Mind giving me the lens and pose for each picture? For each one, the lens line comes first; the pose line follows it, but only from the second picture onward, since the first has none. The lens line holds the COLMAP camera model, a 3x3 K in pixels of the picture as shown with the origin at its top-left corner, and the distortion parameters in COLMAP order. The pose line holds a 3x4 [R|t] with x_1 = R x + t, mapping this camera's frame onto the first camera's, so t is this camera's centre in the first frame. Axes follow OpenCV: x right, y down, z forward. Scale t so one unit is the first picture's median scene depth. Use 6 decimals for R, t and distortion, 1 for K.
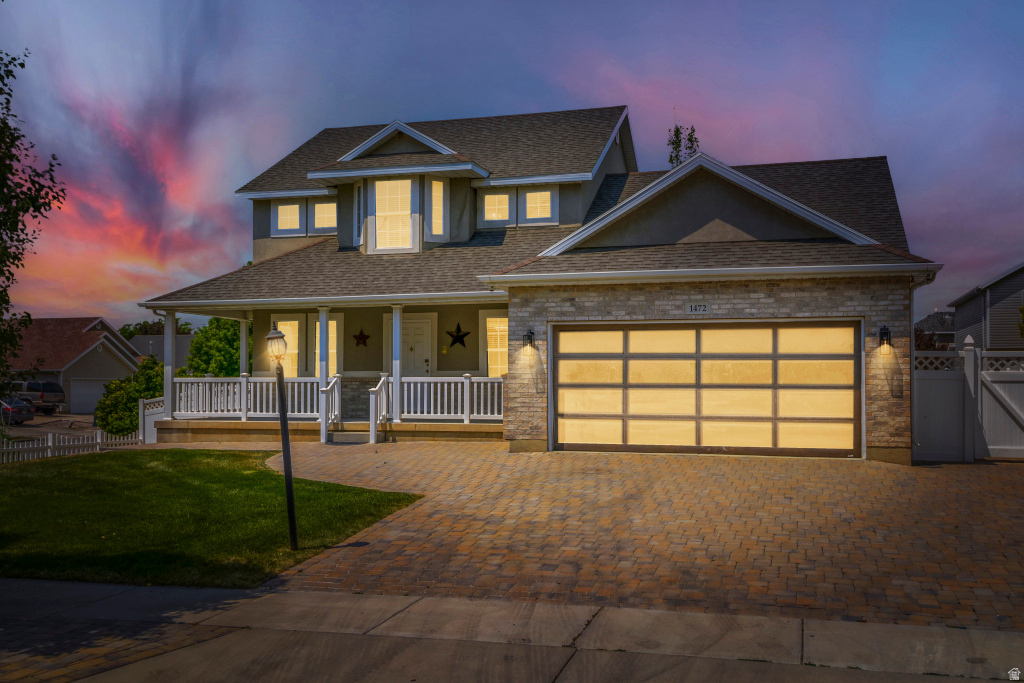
lens RADIAL K [[982.5, 0, 511.1], [0, 982.5, 380.1], [0, 0, 1]] dist [0.008977, 0.006339]
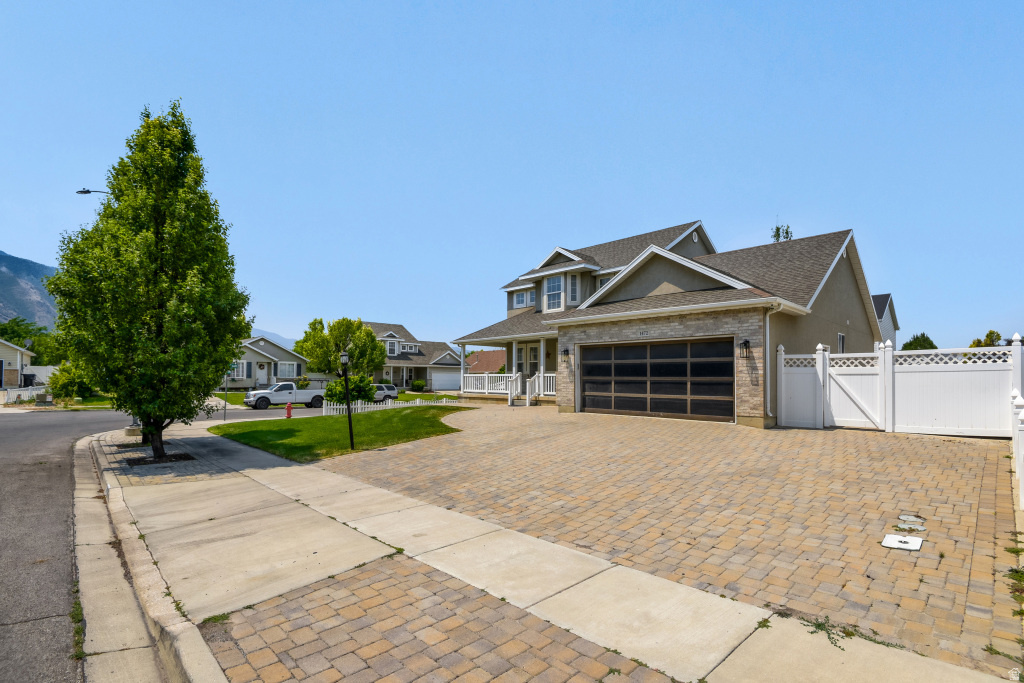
lens RADIAL K [[479.4, 0, 514.5], [0, 479.4, 376.3], [0, 0, 1]] dist [-0.004848, -0.000484]
pose [[0.872896, -0.000299, -0.487905, 0.385452], [-0.000733, 0.999998, -0.001923, 0.005209], [0.487905, 0.002037, 0.872894, 0.134154]]
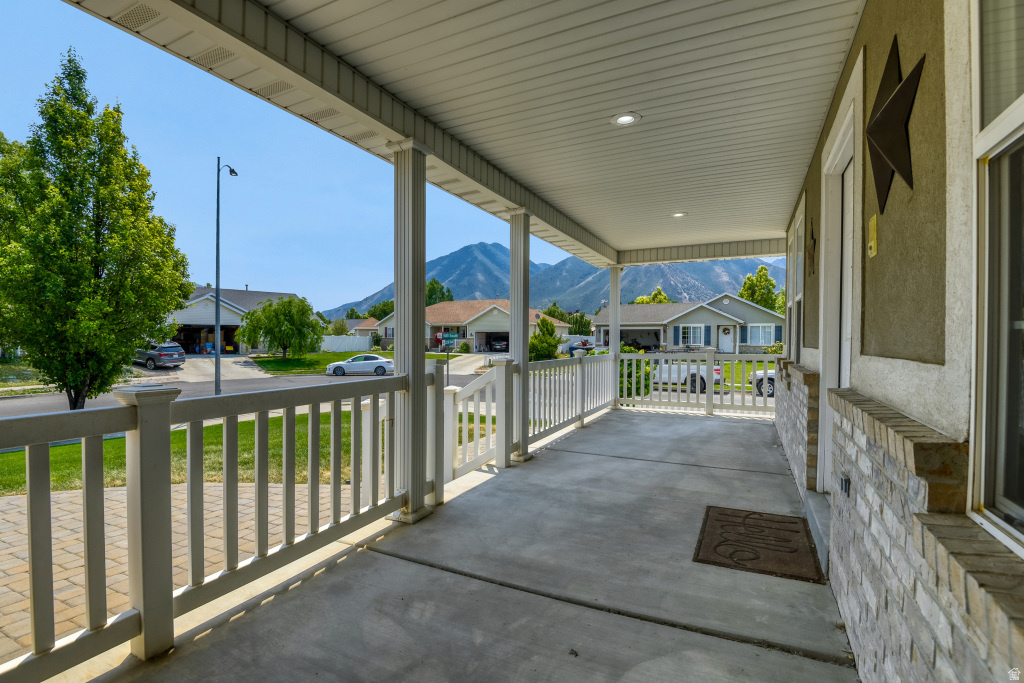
lens RADIAL K [[471.3, 0, 512.0], [0, 471.3, 341.5], [0, 0, 1]] dist [0.000356, 0.000070]
pose [[-0.166061, 0.002957, -0.986111, 0.003208], [0.001927, 0.999995, 0.002674, -0.016759], [0.986114, -0.001456, -0.166065, 1.340216]]
